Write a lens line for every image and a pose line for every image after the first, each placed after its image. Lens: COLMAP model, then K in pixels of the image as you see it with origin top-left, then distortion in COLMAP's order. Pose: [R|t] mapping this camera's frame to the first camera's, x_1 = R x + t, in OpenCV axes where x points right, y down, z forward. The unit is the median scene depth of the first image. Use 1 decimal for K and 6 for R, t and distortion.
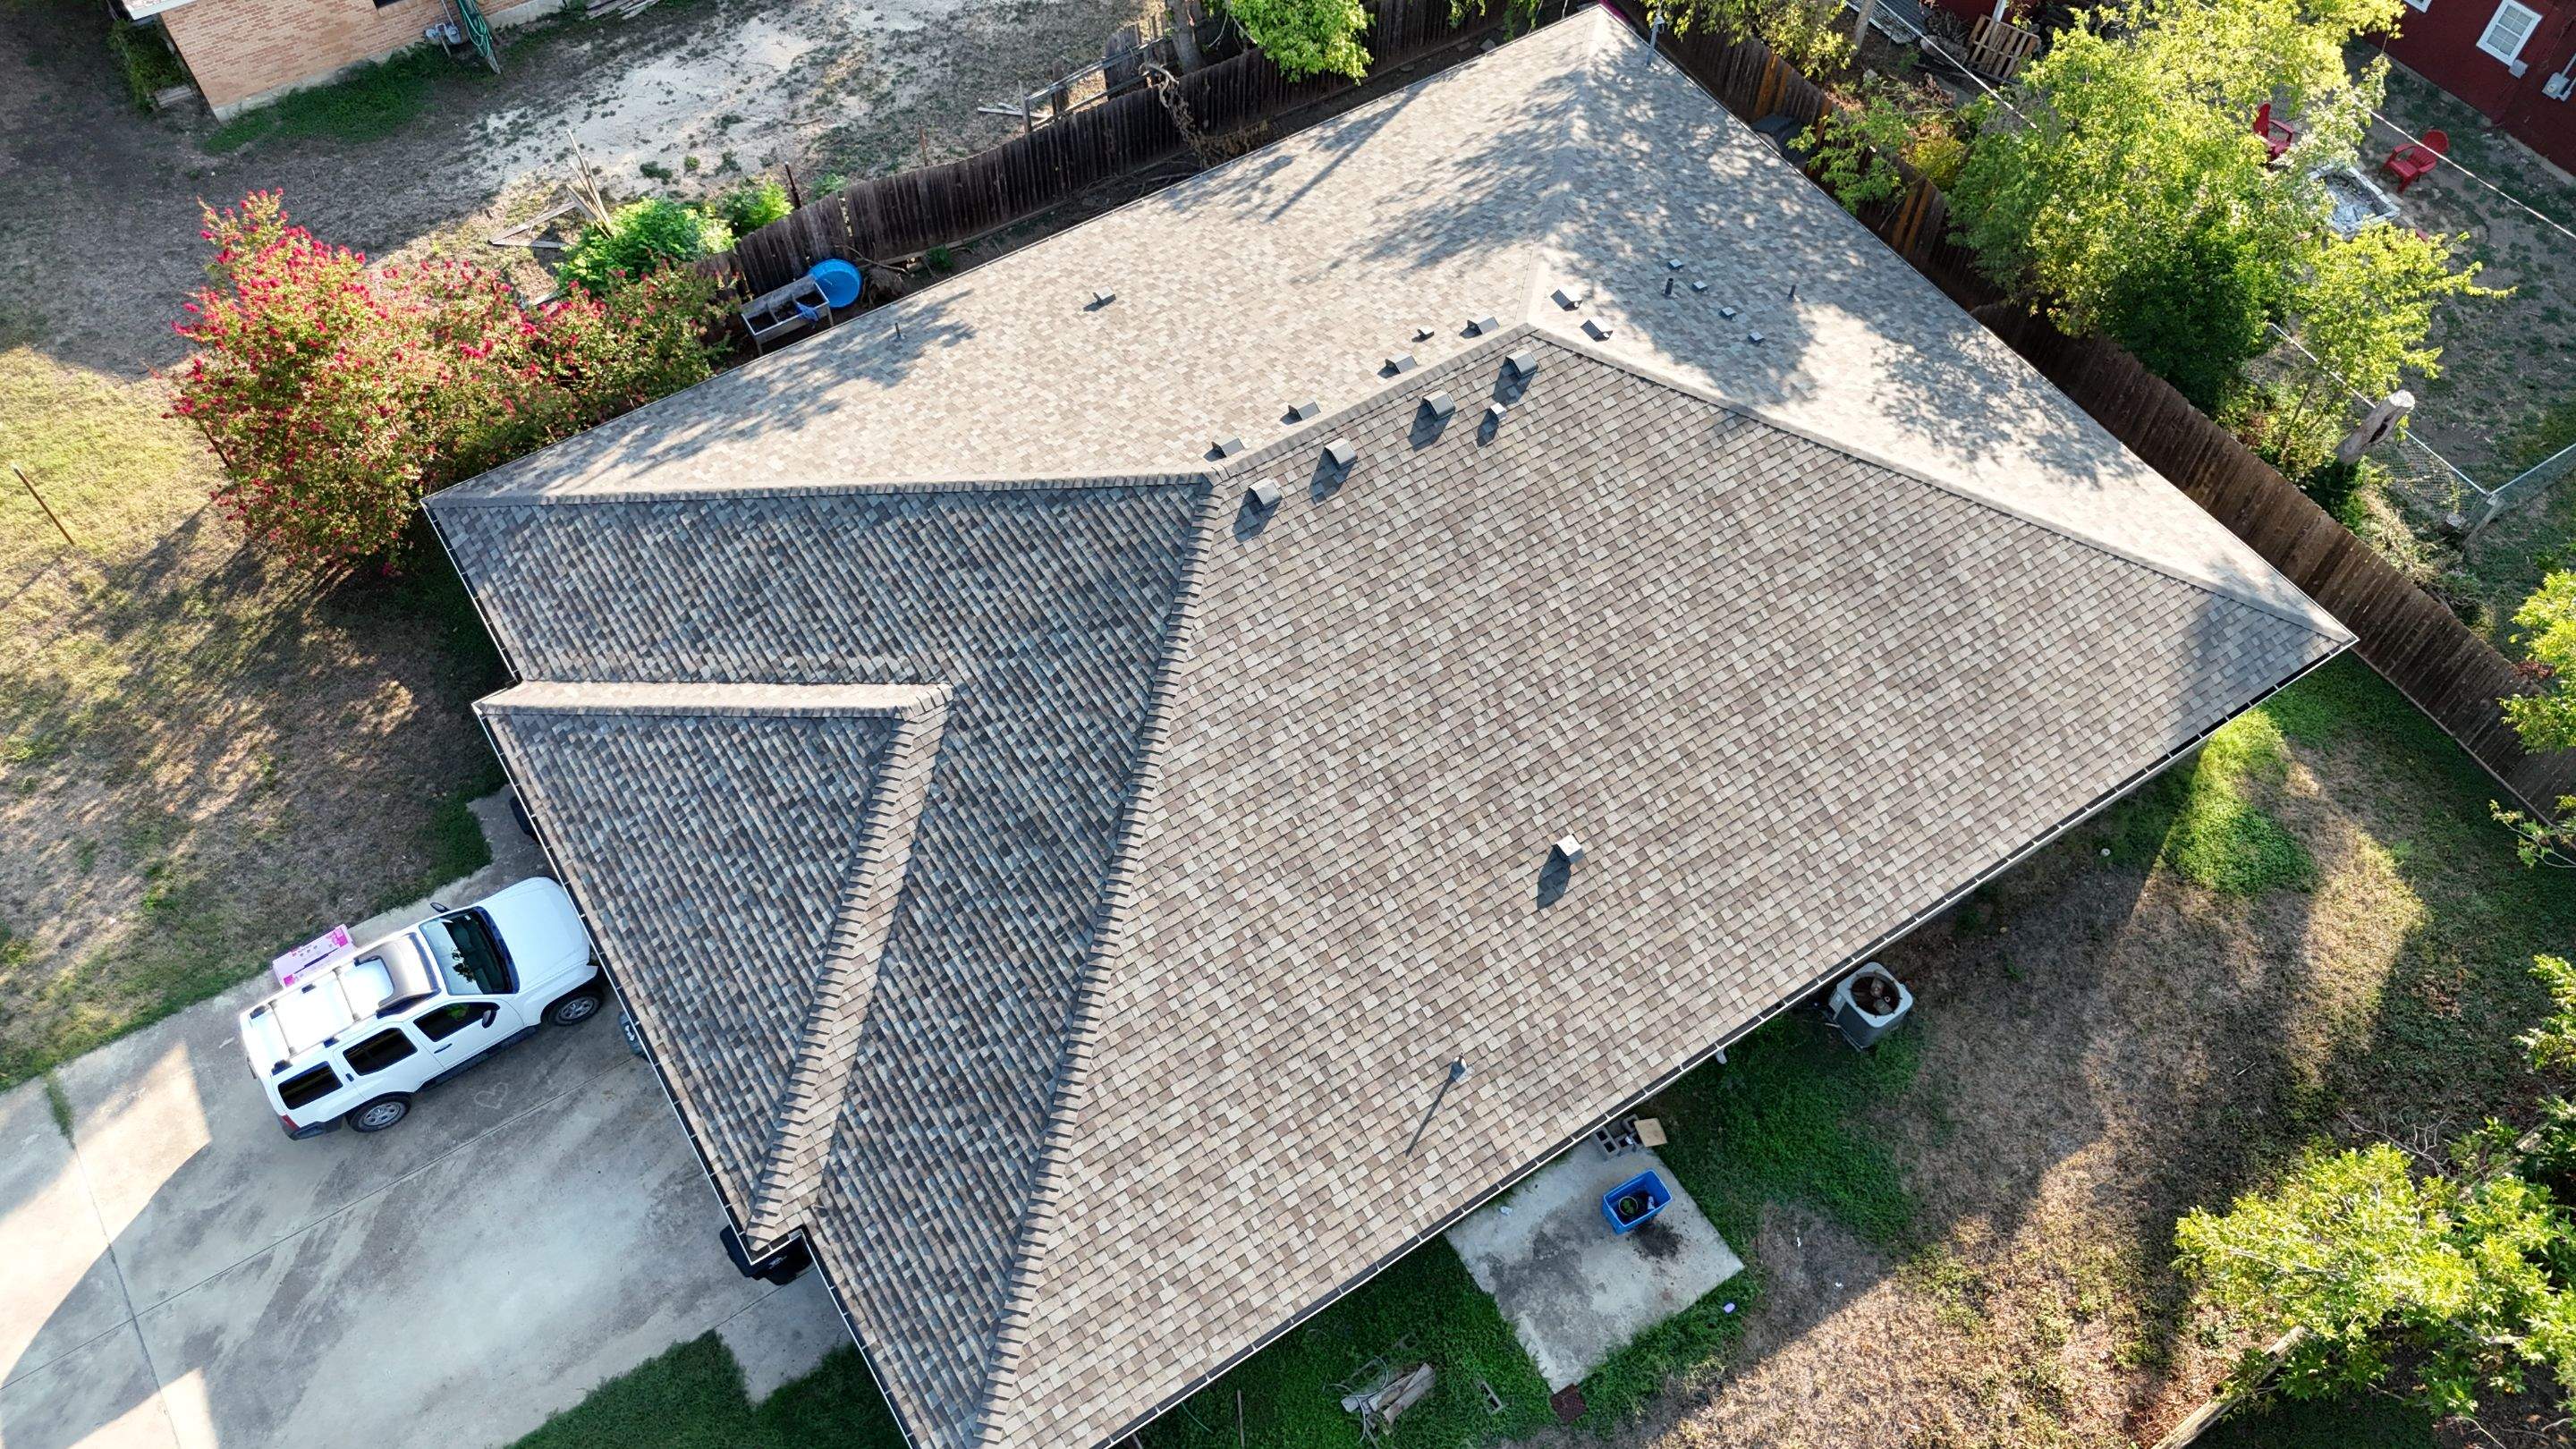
lens RADIAL K [[1892.1, 0, 1291.7], [0, 1892.1, 722.7], [0, 0, 1]] dist [0.185868, -0.558611]
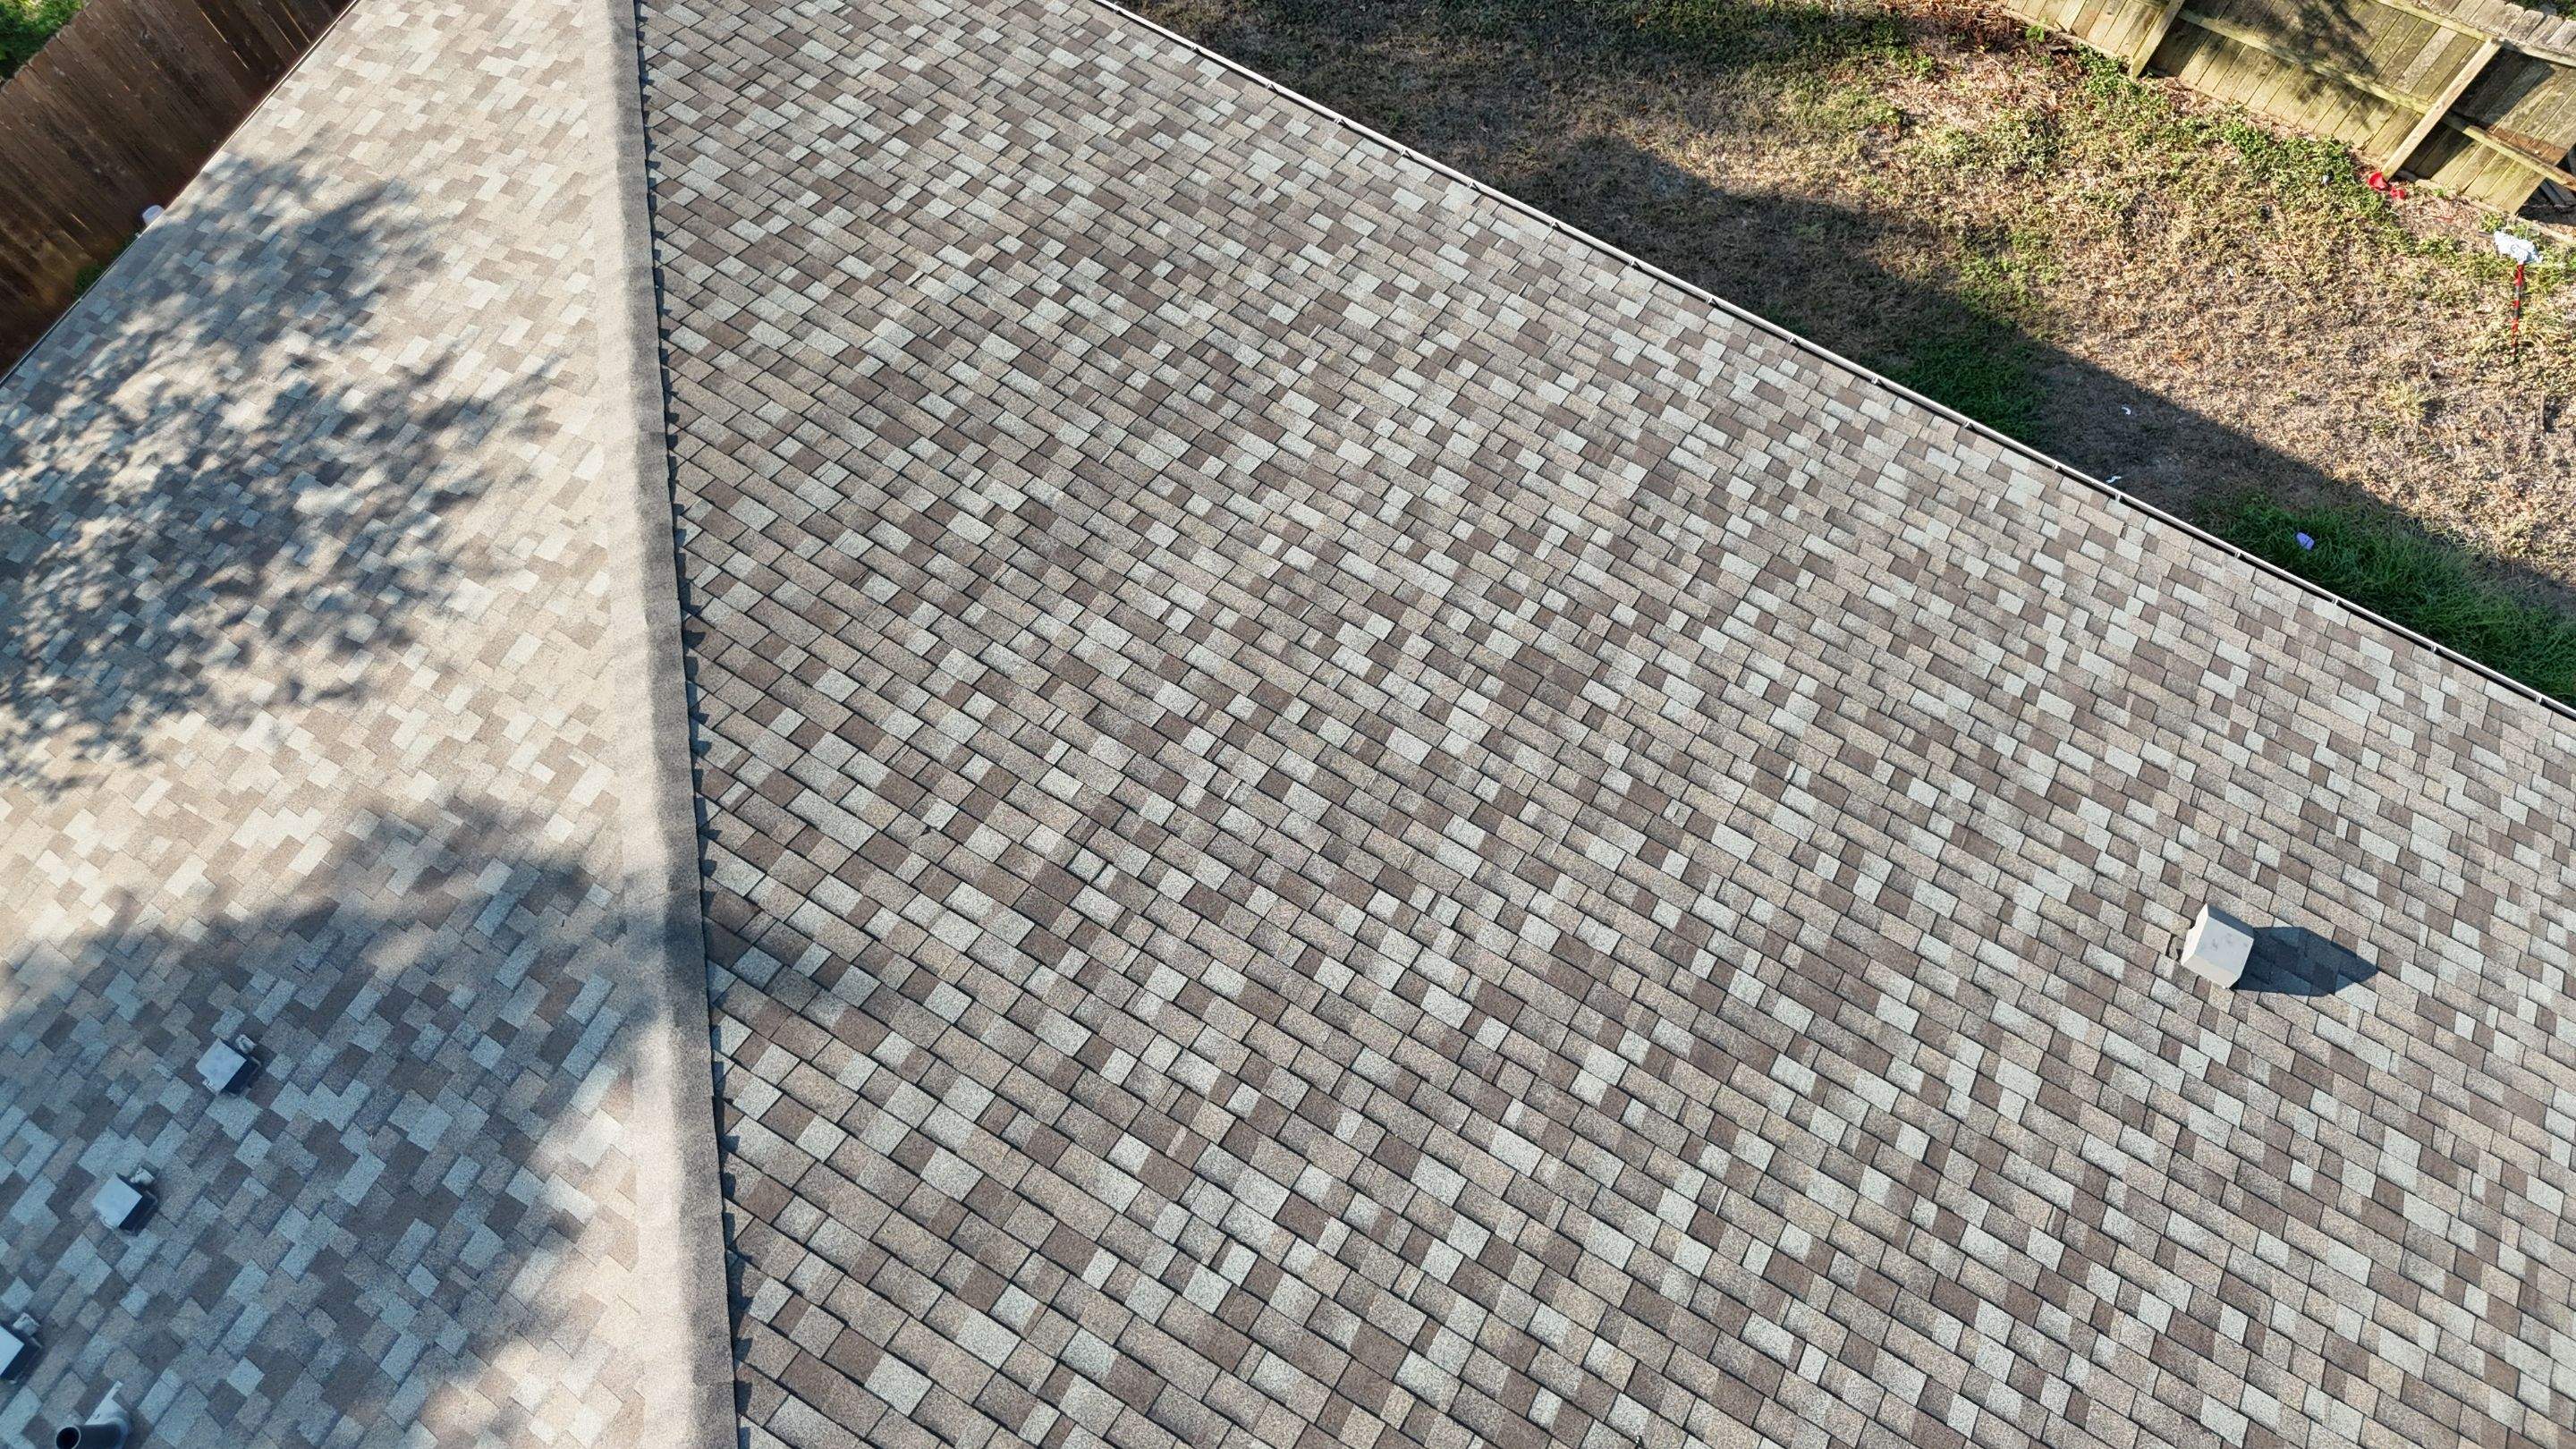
lens RADIAL K [[1906.7, 0, 1291.6], [0, 1906.7, 720.4], [0, 0, 1]] dist [0.068745, -0.066066]
pose [[-0.445936, -0.844025, 0.297932, 0.148640], [0.740519, -0.160930, 0.652483, -0.297325], [-0.502765, 0.511590, 0.696780, 0.790165]]
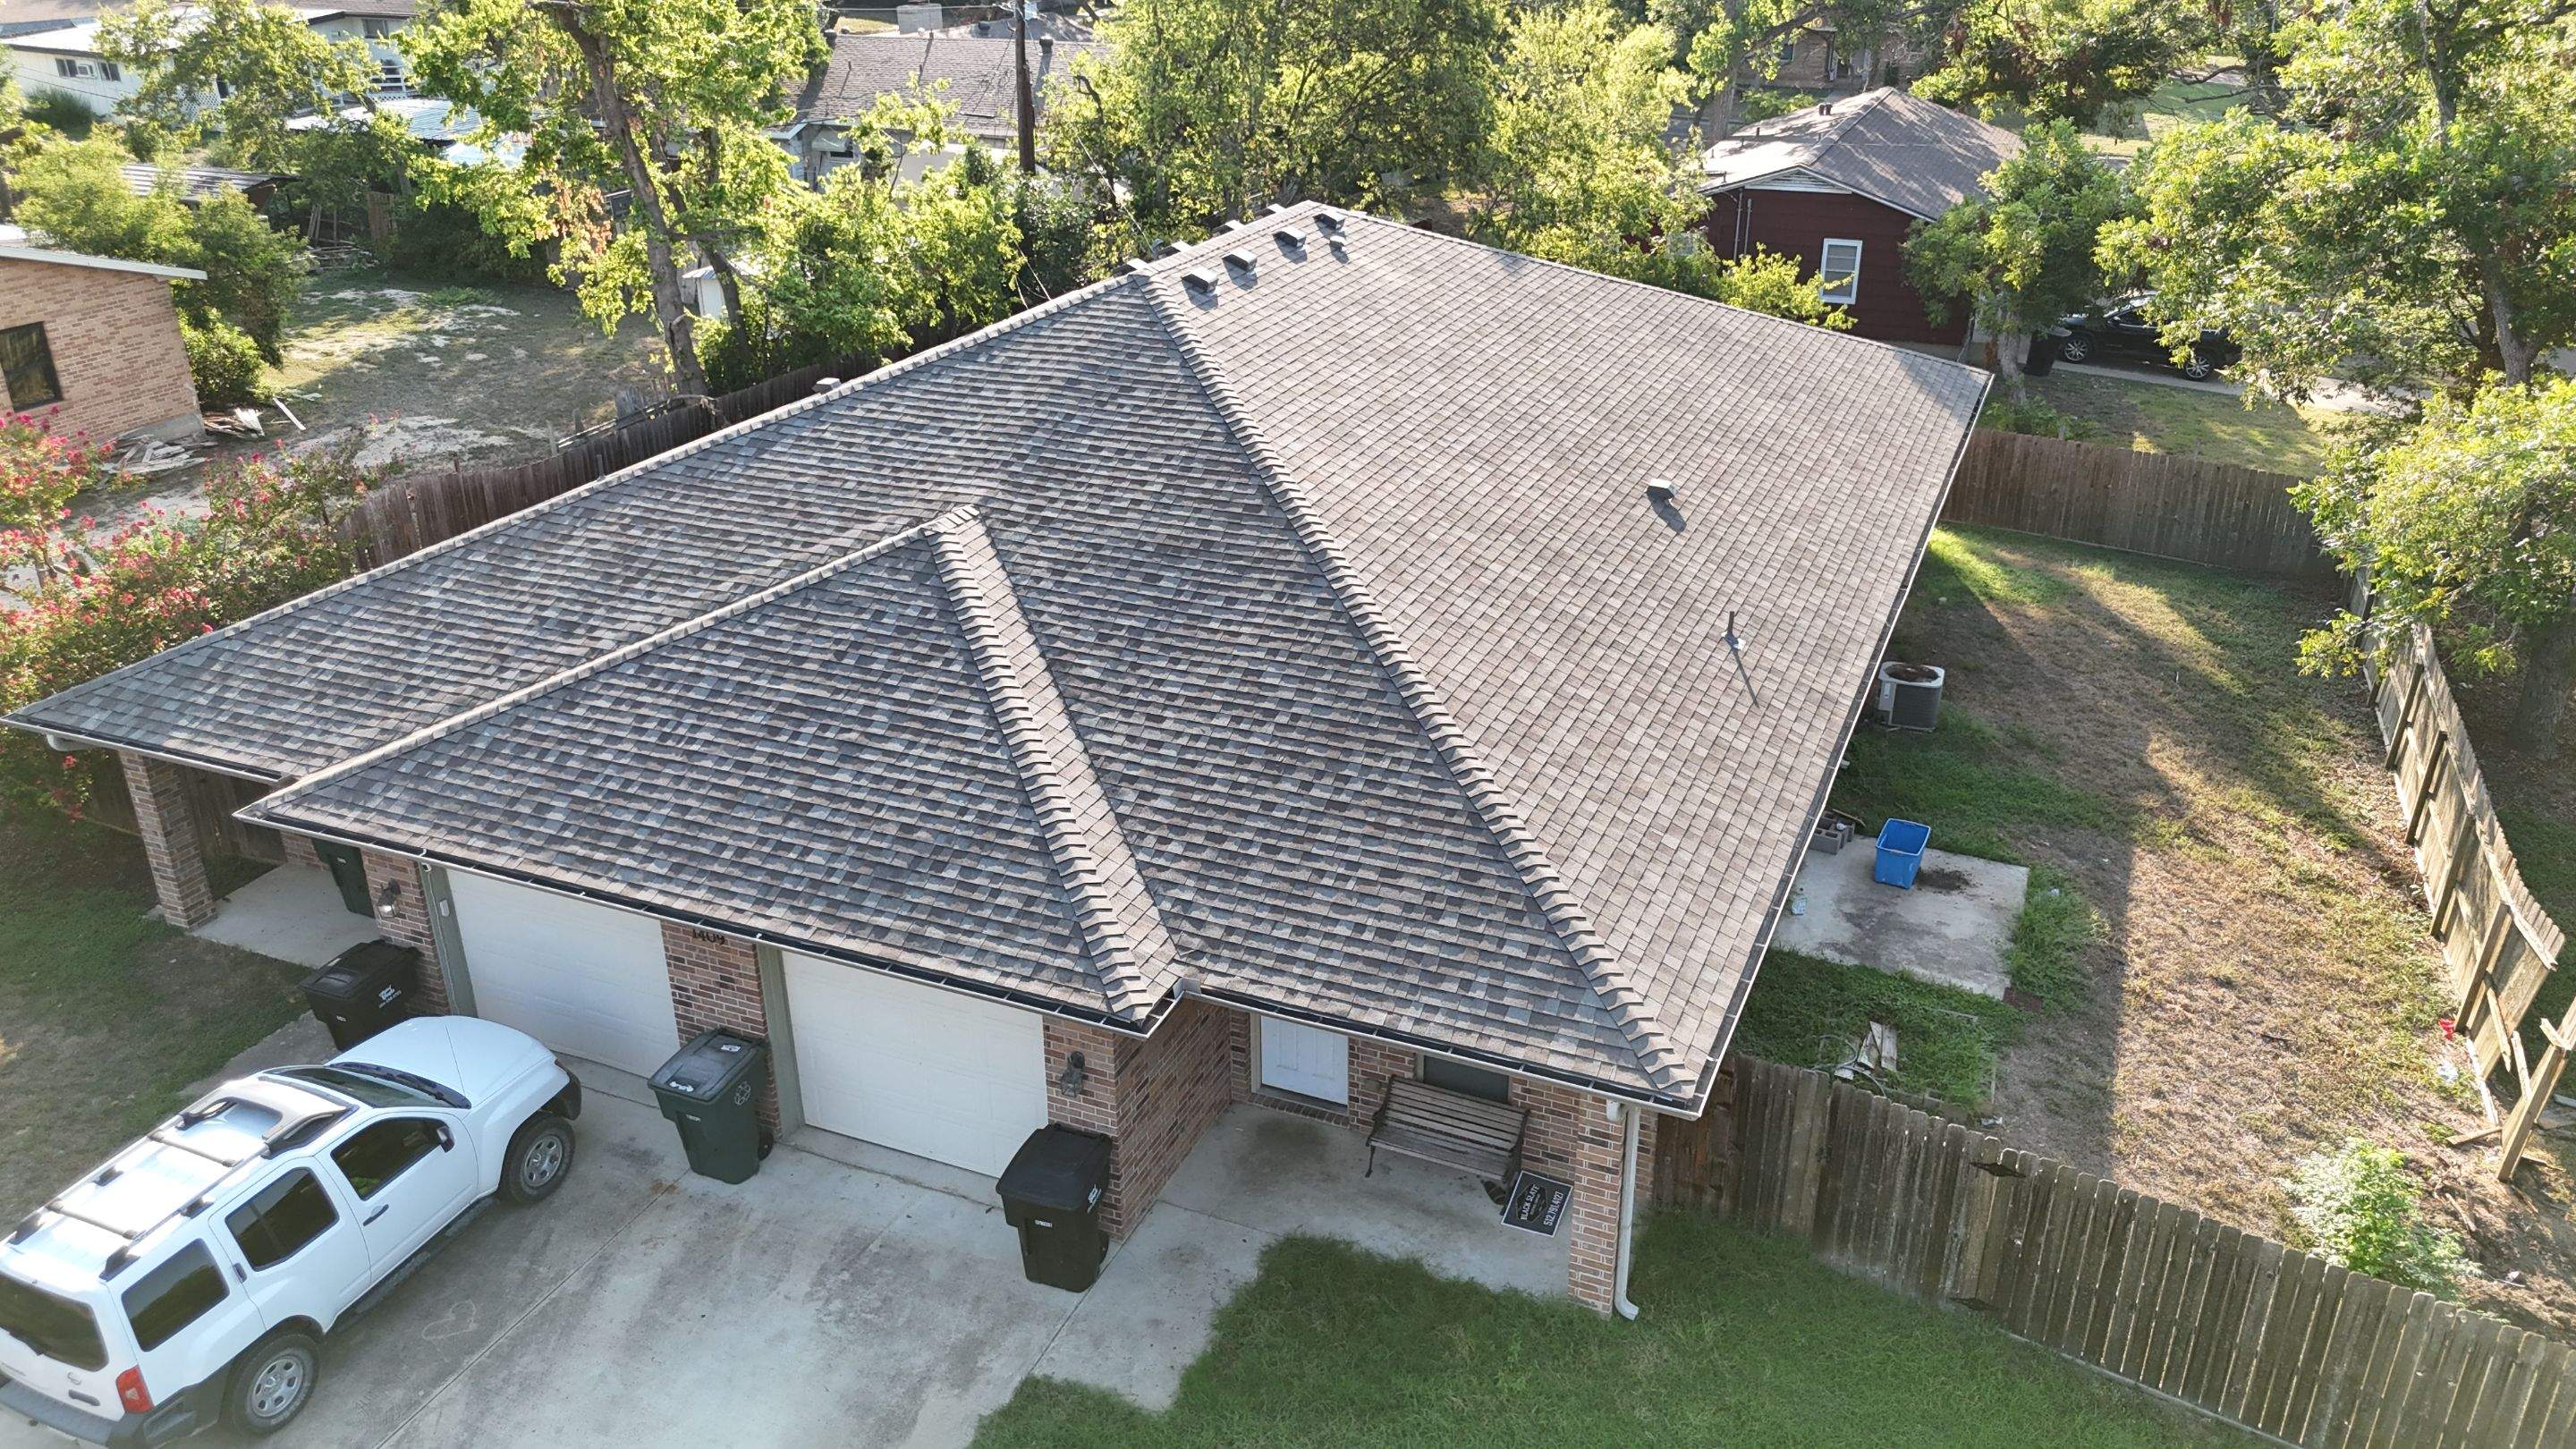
lens RADIAL K [[1897.2, 0, 1292.6], [0, 1897.2, 722.3], [0, 0, 1]] dist [0.151724, -0.380380]
pose [[0.831749, -0.239236, 0.500958, -0.487971], [0.464008, 0.794993, -0.390747, 0.428582], [-0.304777, 0.557452, 0.772242, 0.388988]]
